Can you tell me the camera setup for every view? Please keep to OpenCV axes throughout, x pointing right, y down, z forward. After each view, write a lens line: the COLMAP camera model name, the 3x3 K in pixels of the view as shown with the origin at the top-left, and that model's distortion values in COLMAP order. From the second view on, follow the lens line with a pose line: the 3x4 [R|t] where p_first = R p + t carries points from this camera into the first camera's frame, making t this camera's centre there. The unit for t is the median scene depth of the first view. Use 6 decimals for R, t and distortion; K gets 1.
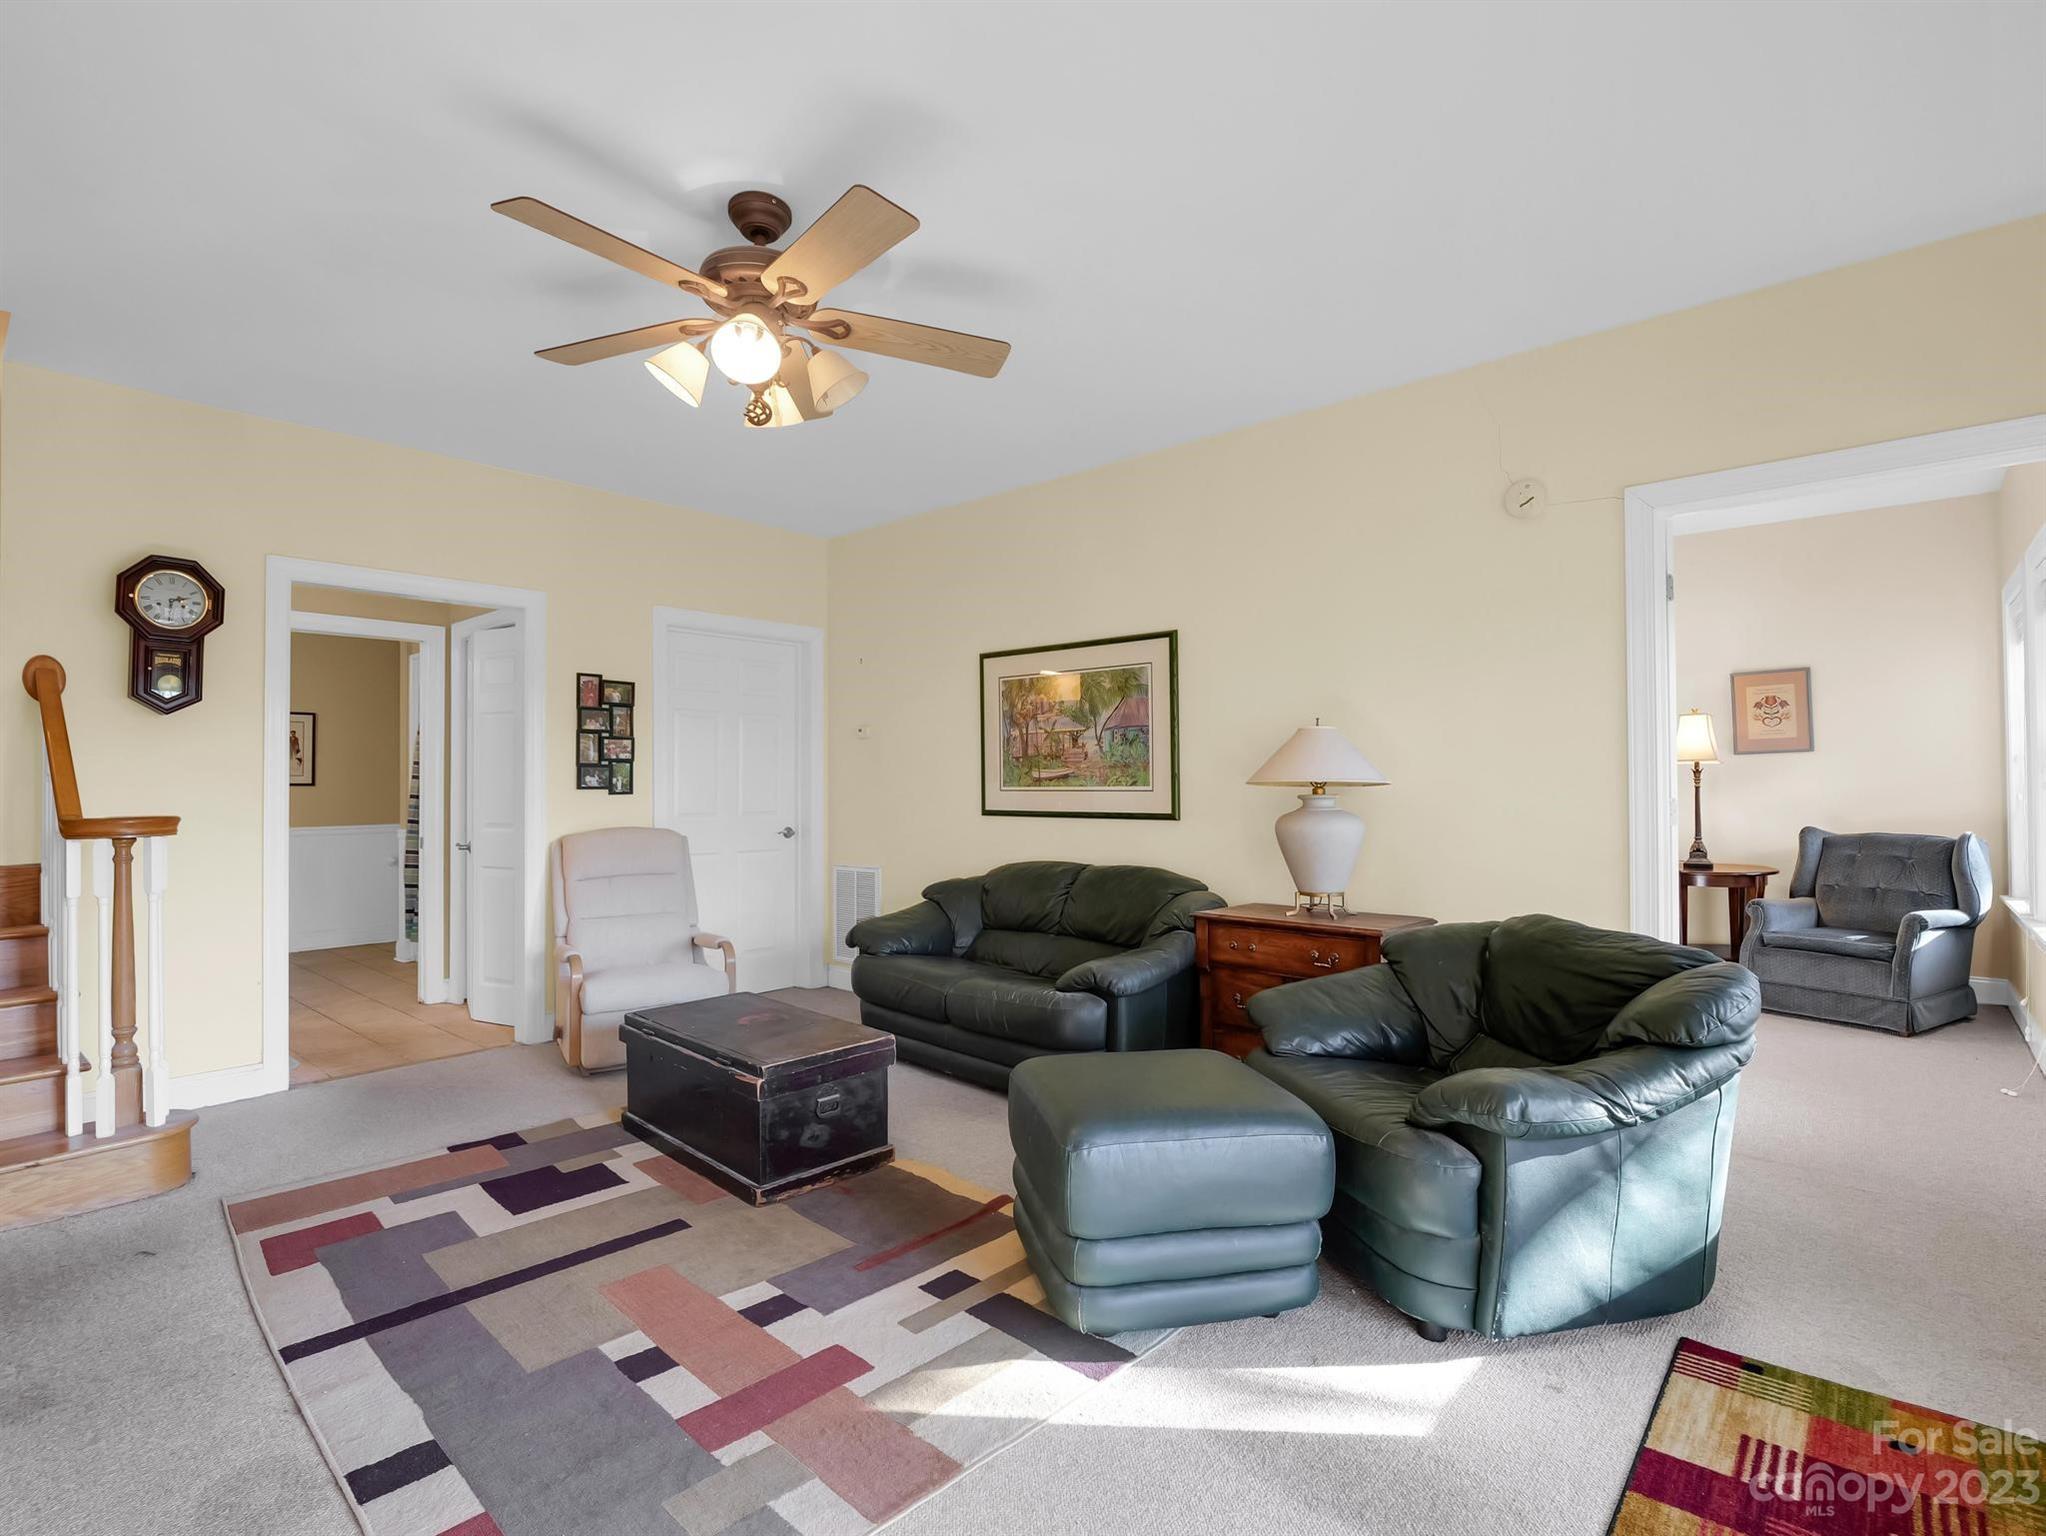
lens RADIAL K [[1008.9, 0, 1012.3], [0, 1008.9, 766.0], [0, 0, 1]] dist [-0.017660, -0.000881]
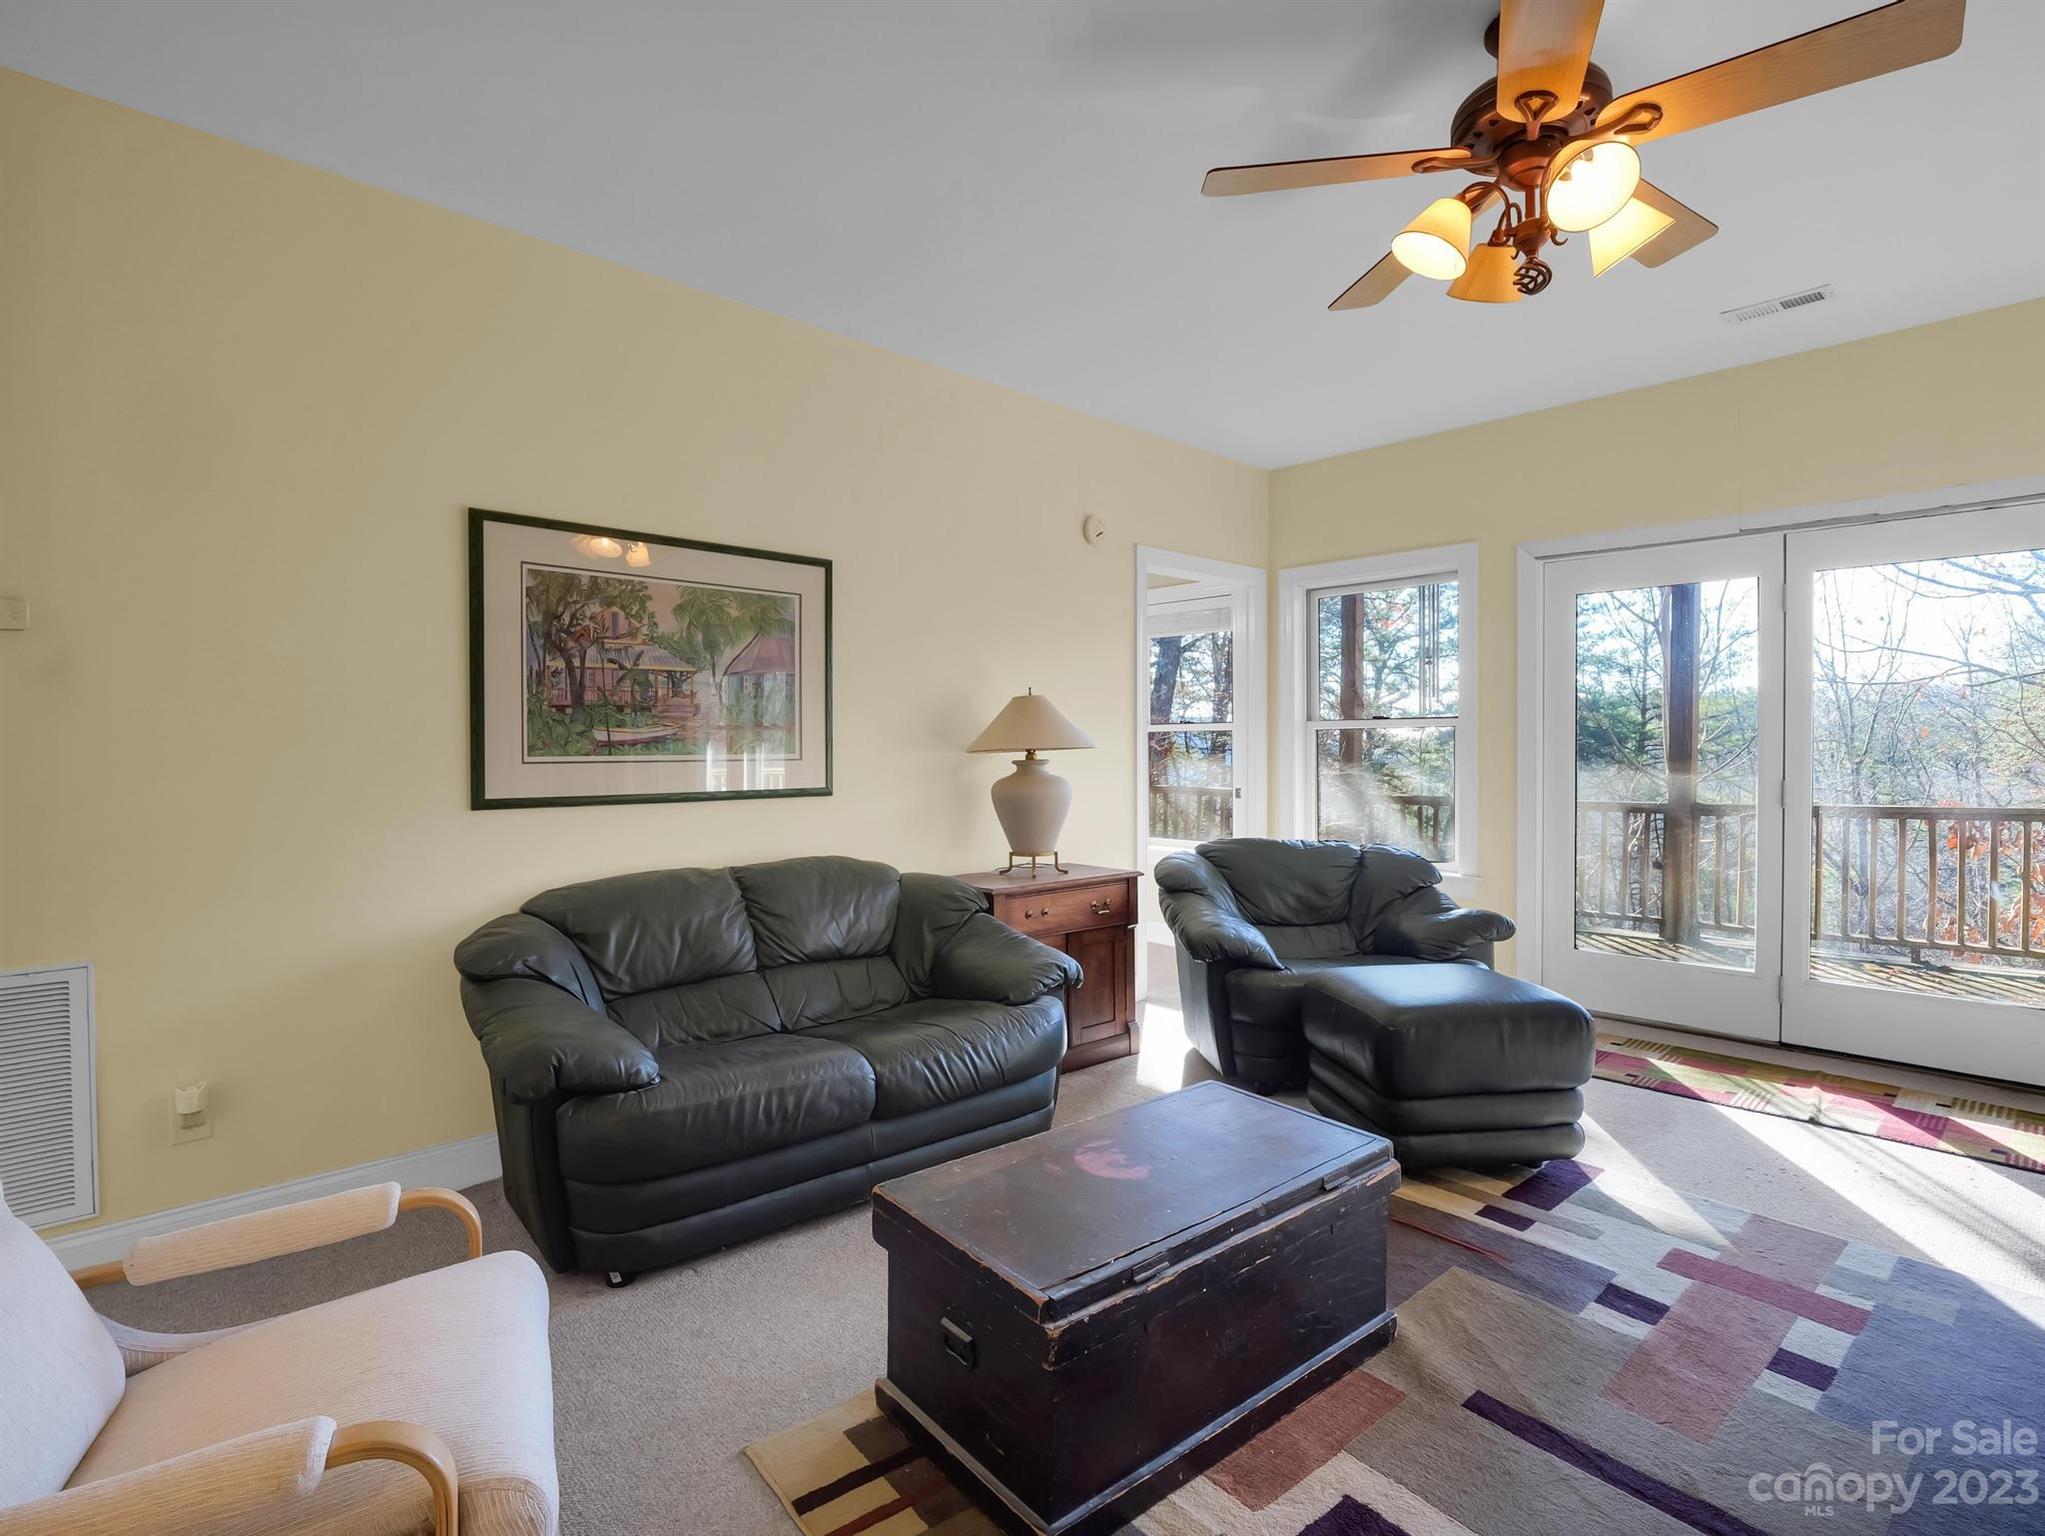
lens RADIAL K [[1007.4, 0, 1023.4], [0, 1007.4, 763.7], [0, 0, 1]] dist [-0.001659, -0.012459]
pose [[0.087486, -0.009495, 0.996121, -0.597894], [-0.011288, 0.999881, 0.010523, 0.016966], [-0.996102, -0.012165, 0.087368, 0.733849]]
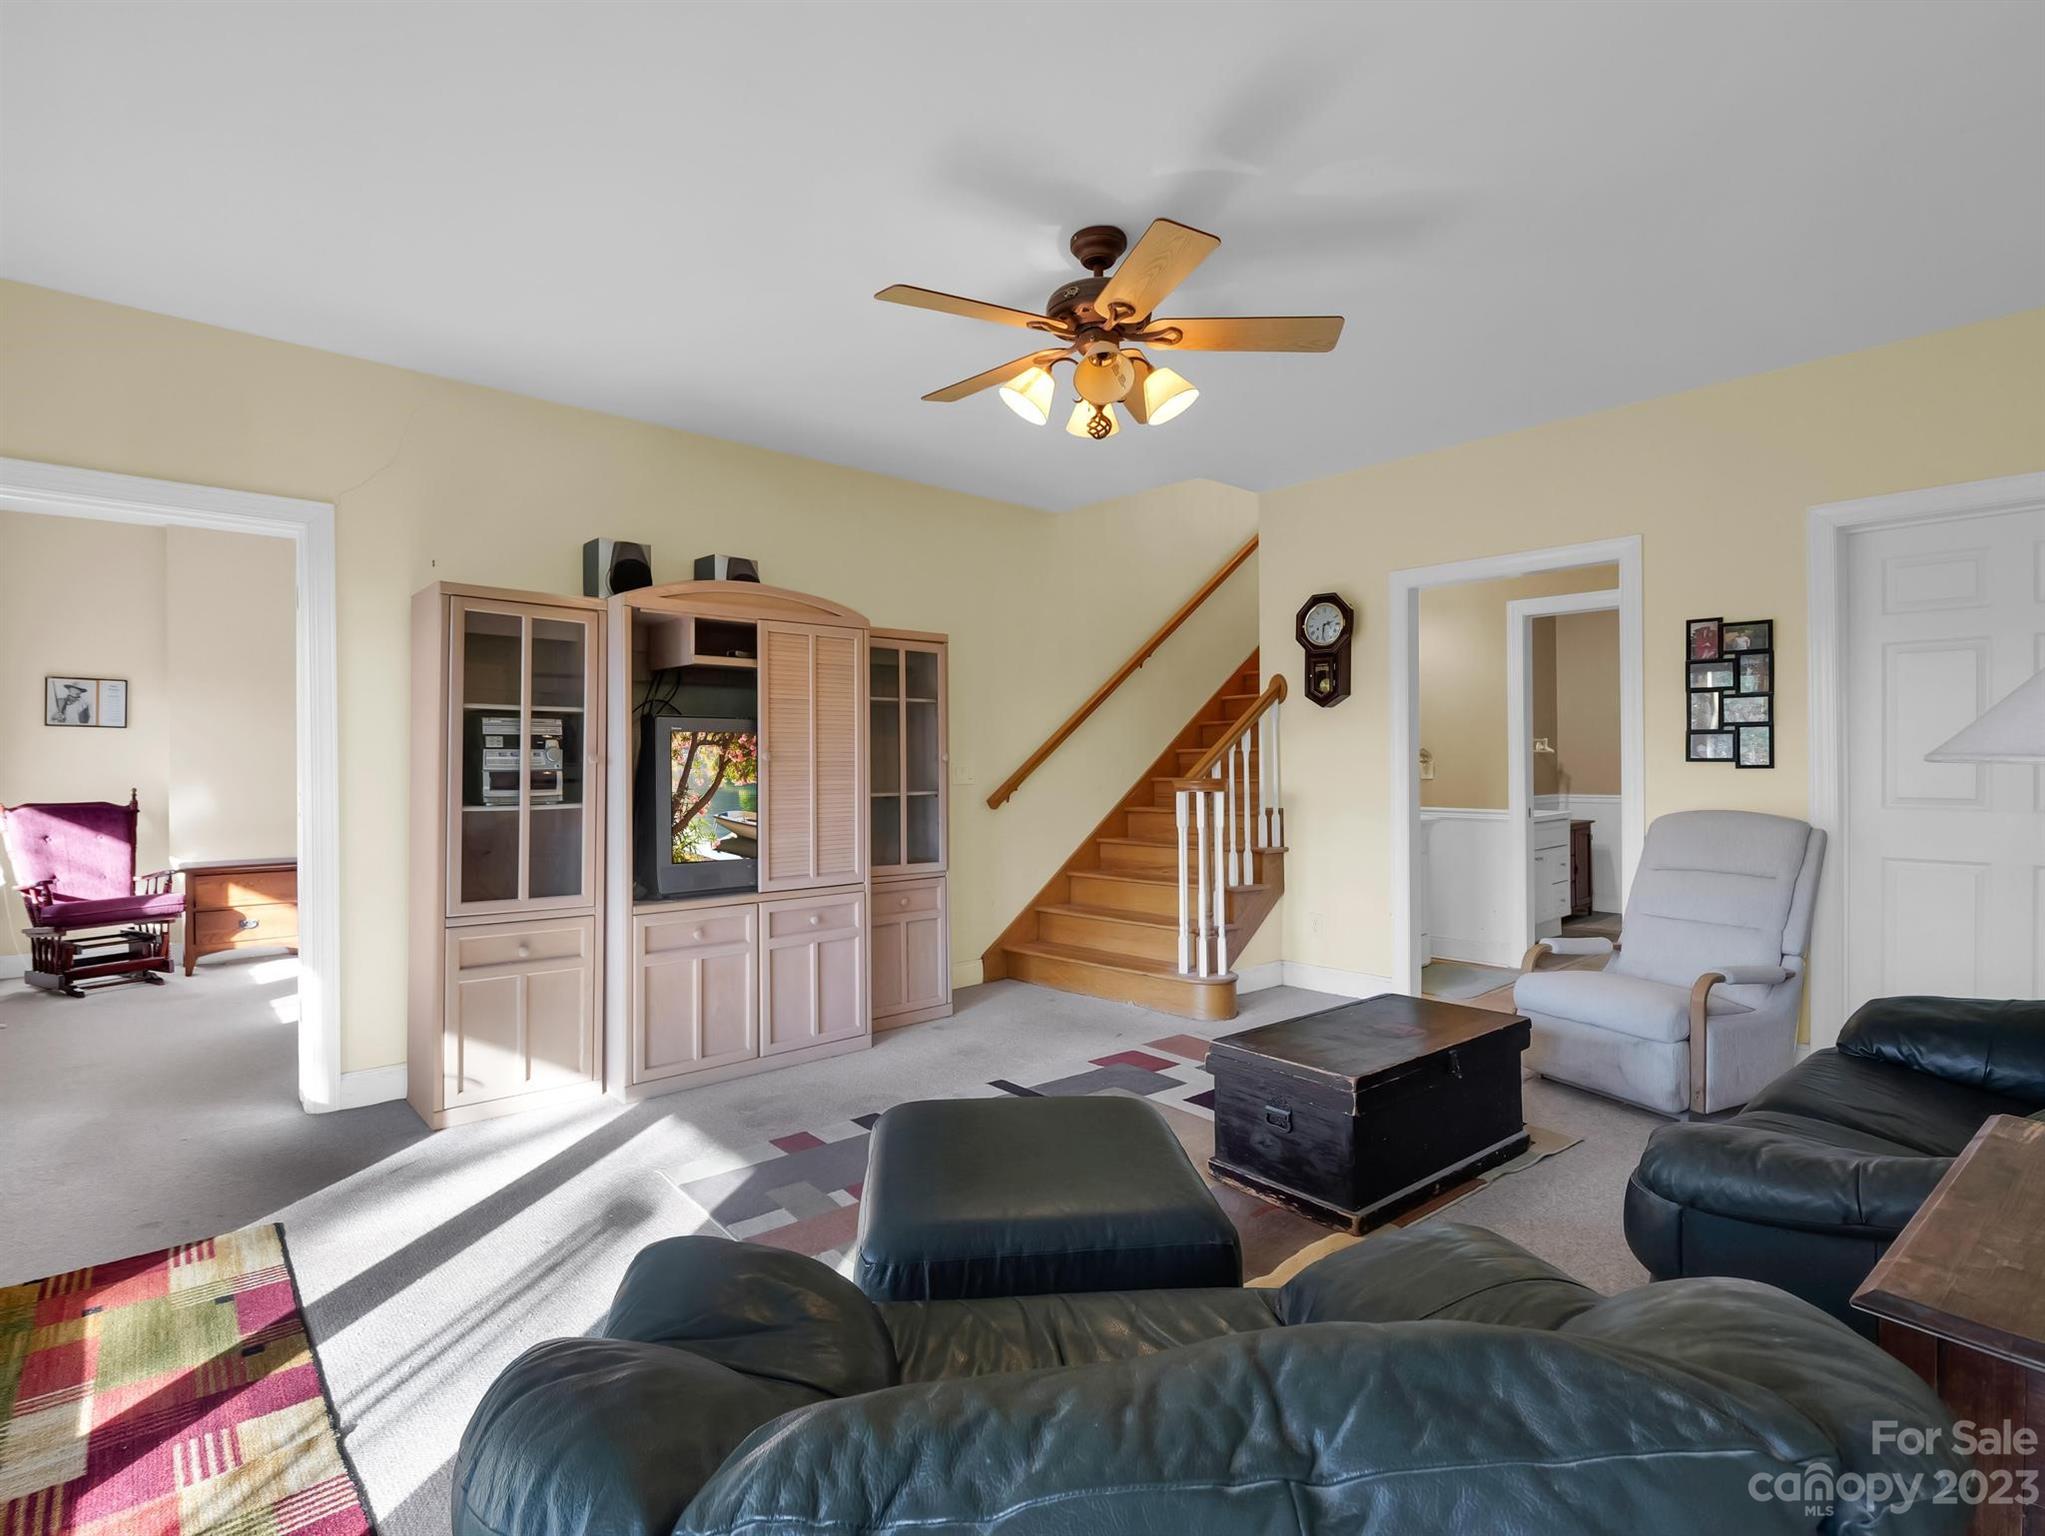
lens RADIAL K [[995.9, 0, 978.2], [0, 995.9, 756.4], [0, 0, 1]] dist [0.000106, -0.000354]
pose [[-0.131243, 0.005038, -0.991337, 0.486458], [0.028391, 0.999596, 0.001321, 0.001318], [0.990944, -0.027972, -0.131333, 0.563992]]
